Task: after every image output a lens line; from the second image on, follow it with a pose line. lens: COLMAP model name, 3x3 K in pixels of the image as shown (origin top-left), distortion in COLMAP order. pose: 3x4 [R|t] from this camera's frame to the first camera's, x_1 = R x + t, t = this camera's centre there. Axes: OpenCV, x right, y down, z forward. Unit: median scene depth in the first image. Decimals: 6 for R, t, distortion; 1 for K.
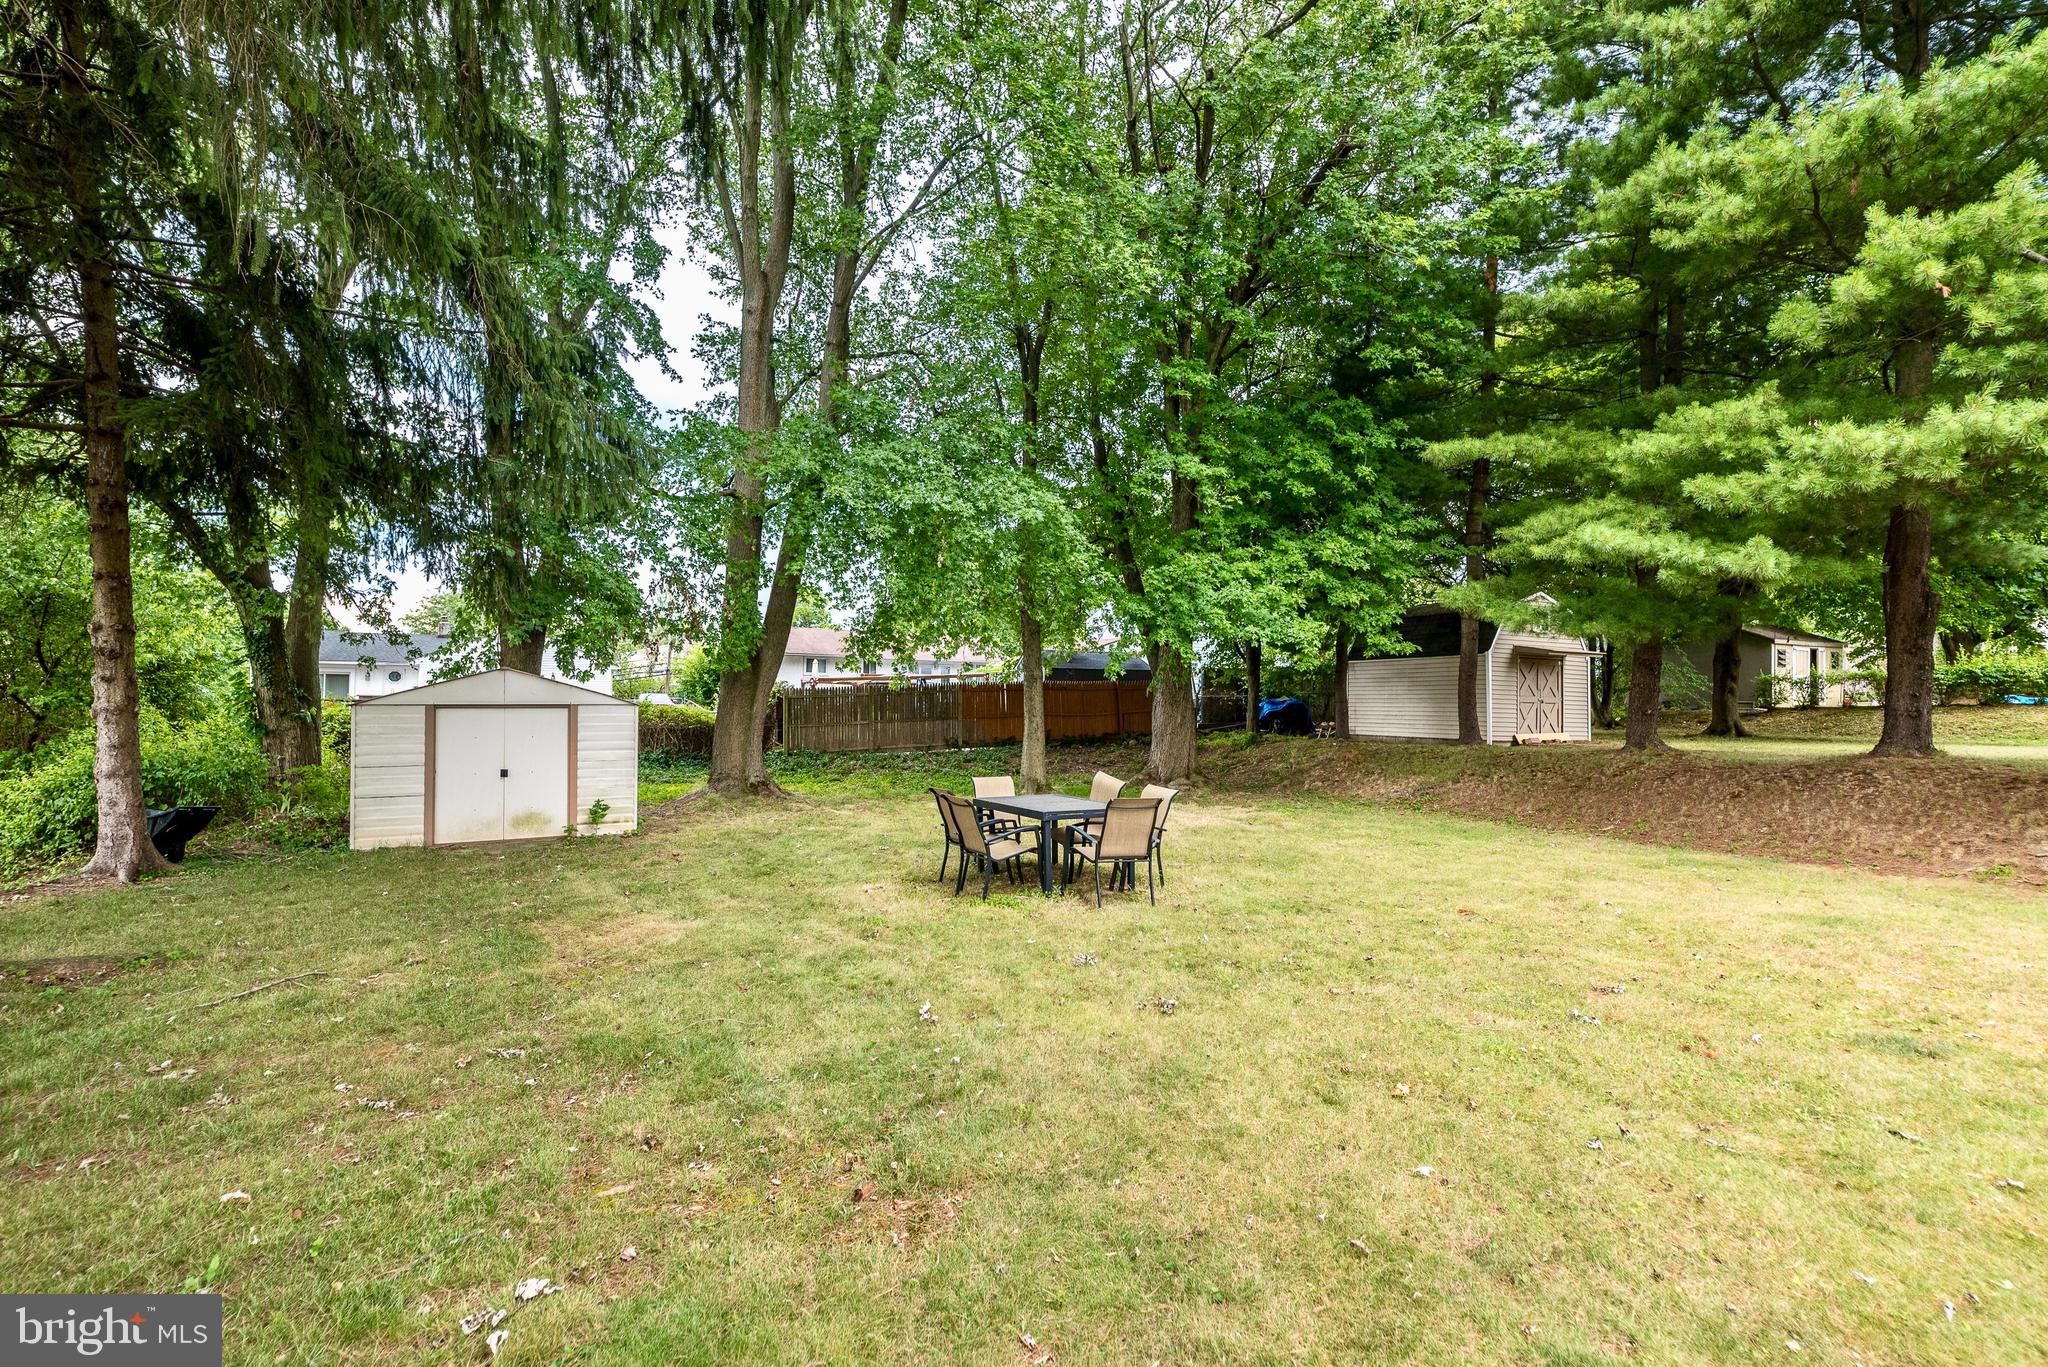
lens RADIAL K [[922.9, 0, 1030.4], [0, 922.9, 686.2], [0, 0, 1]] dist [0.001061, 0.000358]
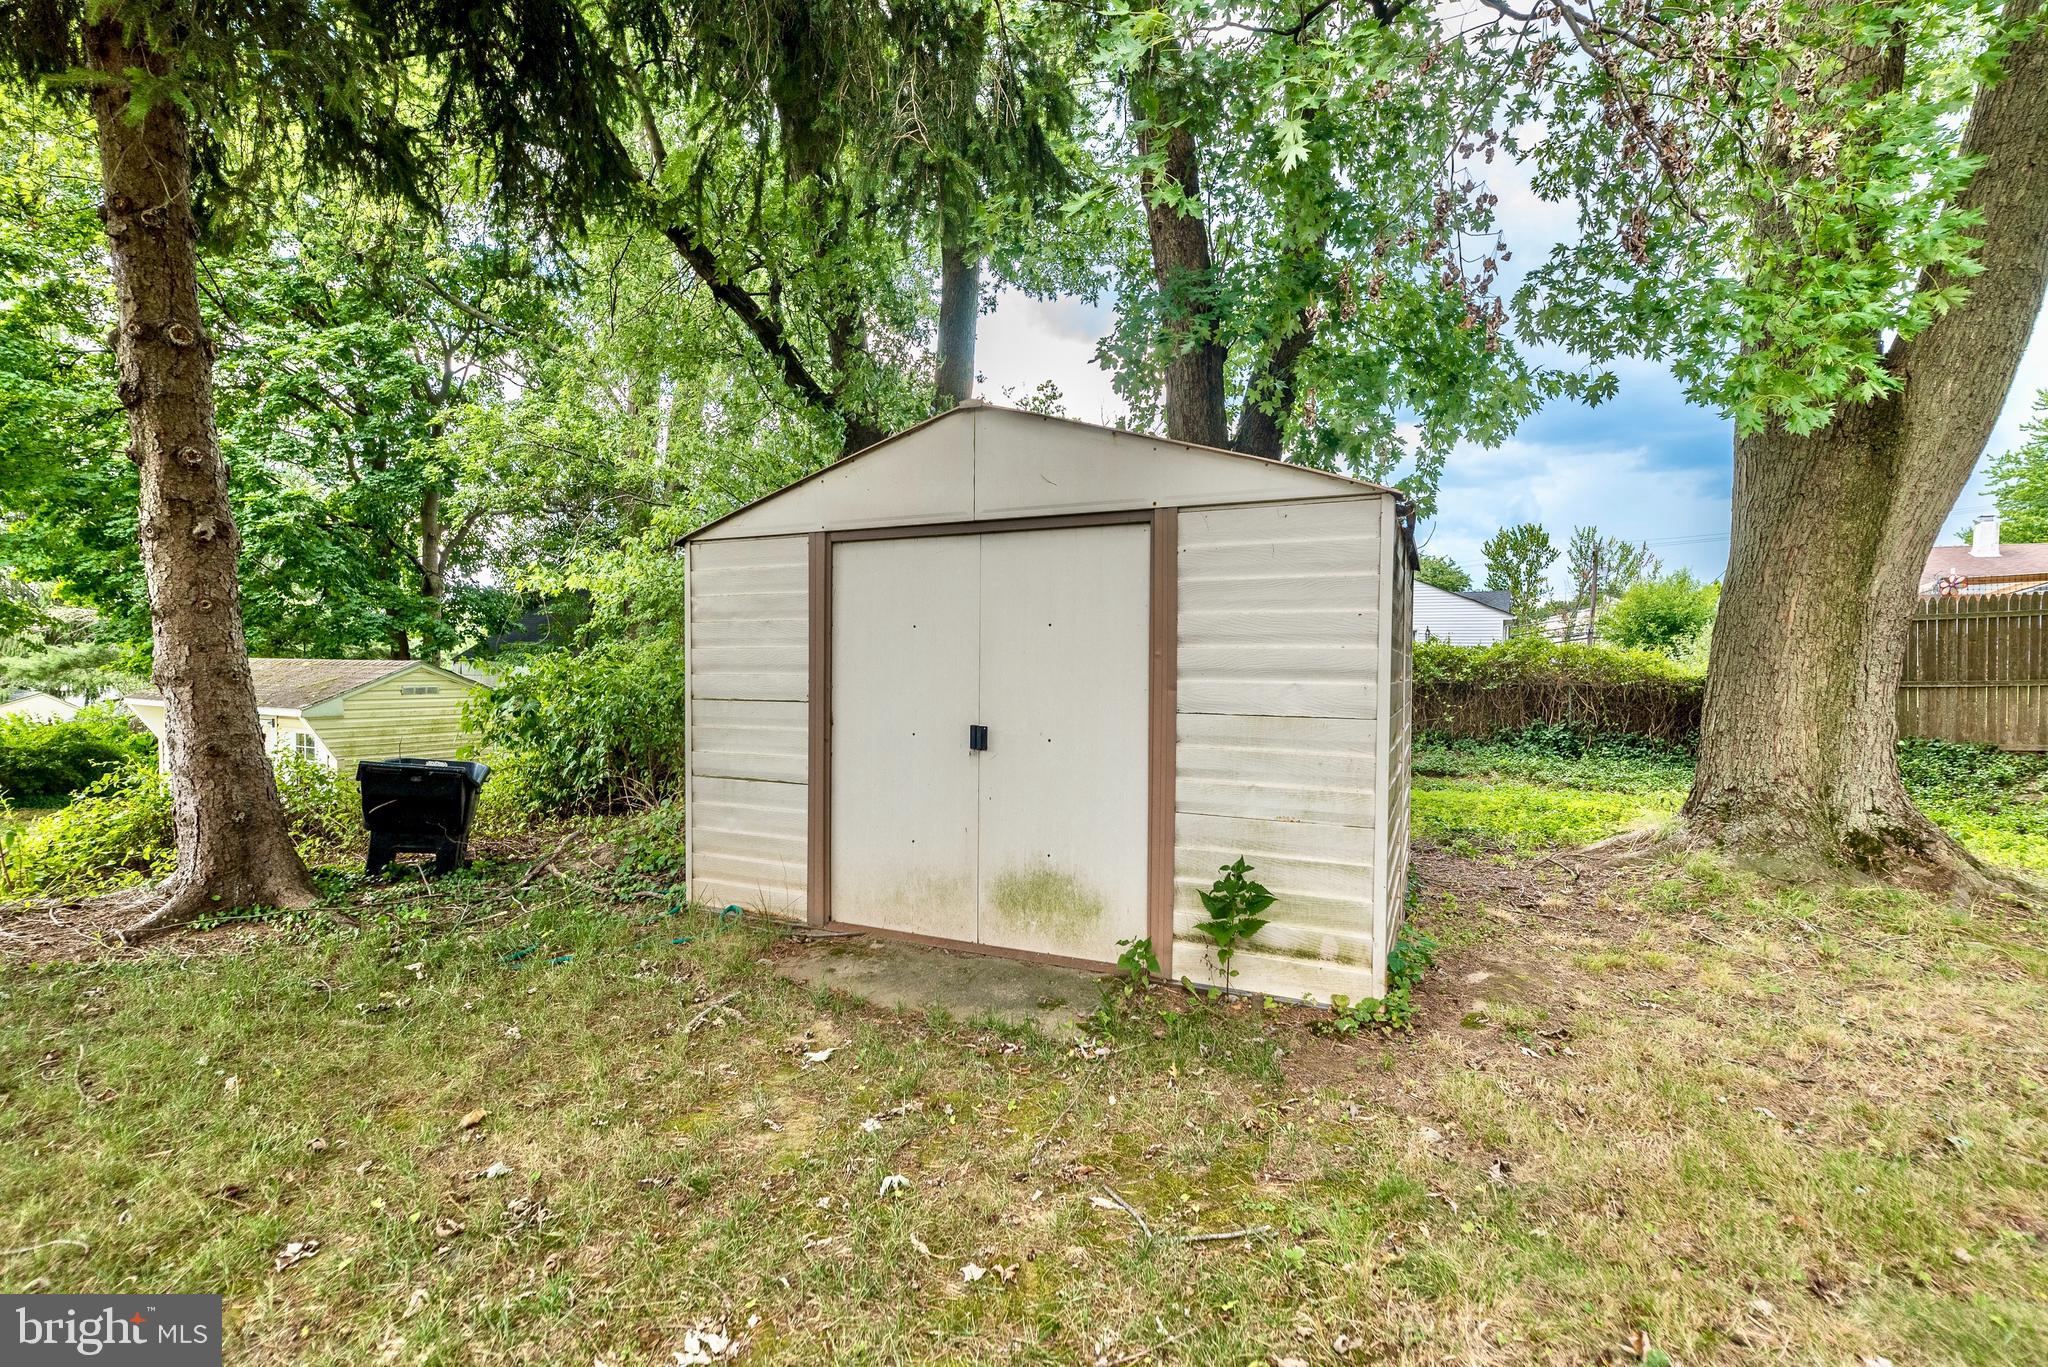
lens RADIAL K [[923.5, 0, 1034.5], [0, 923.5, 690.2], [0, 0, 1]] dist [0.006744, -0.000317]
pose [[0.607079, 0.020149, -0.794386, -0.239009], [-0.001462, 0.999705, 0.024239, 0.055069], [0.794640, -0.013554, 0.606929, 0.645005]]
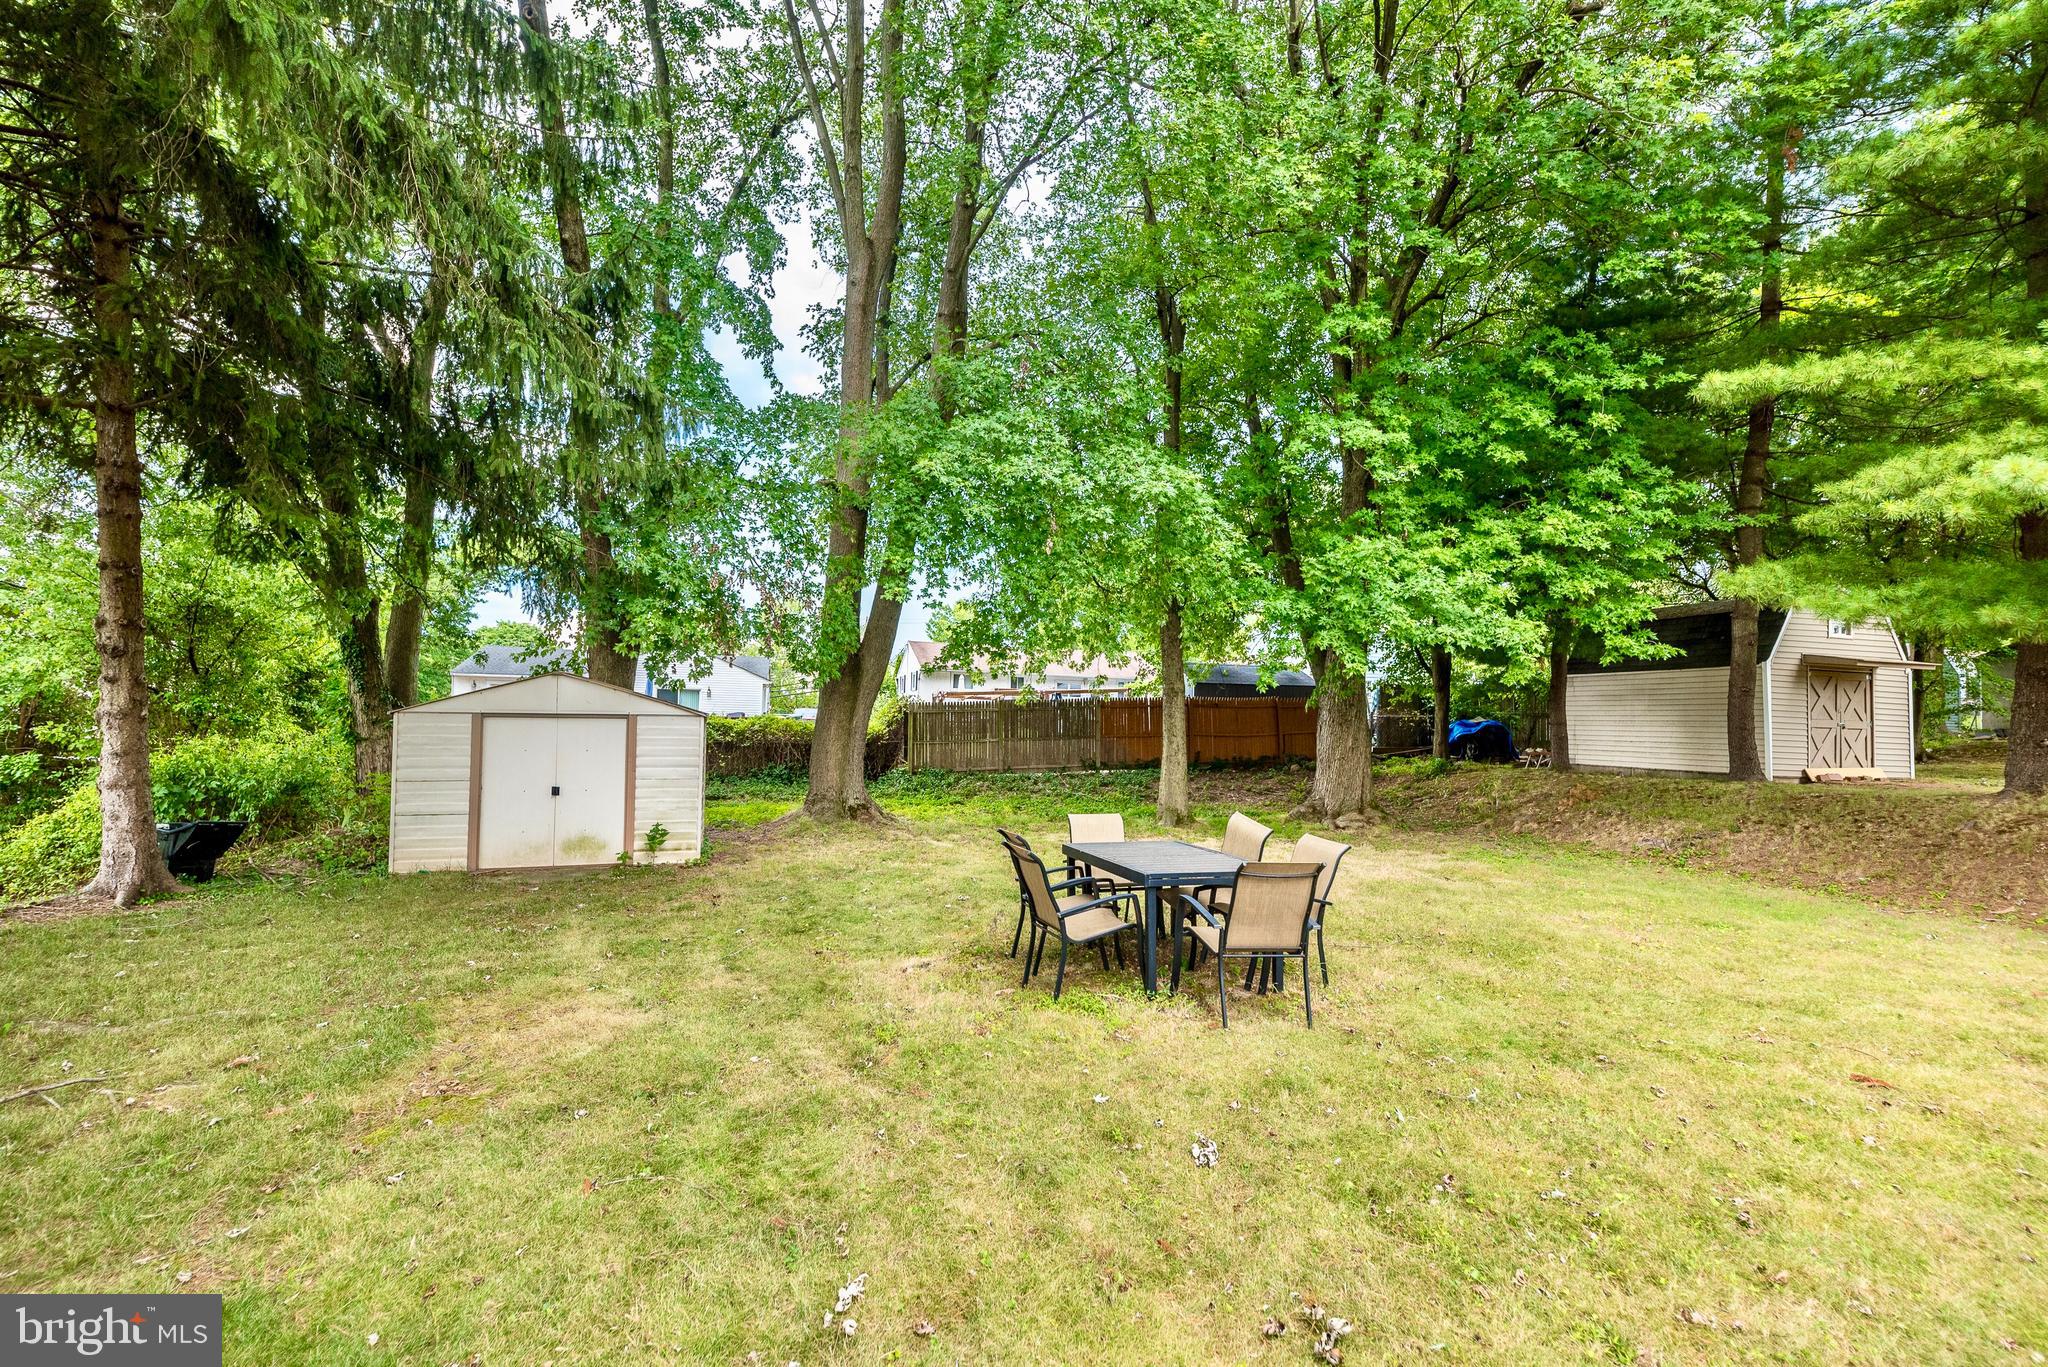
lens RADIAL K [[912.7, 0, 1024.9], [0, 912.7, 683.1], [0, 0, 1]] dist [0.008073, 0.000277]
pose [[0.983575, 0.004089, -0.180452, 0.026265], [-0.008518, 0.999681, -0.023778, 0.005832], [0.180297, 0.024925, 0.983296, 0.166834]]
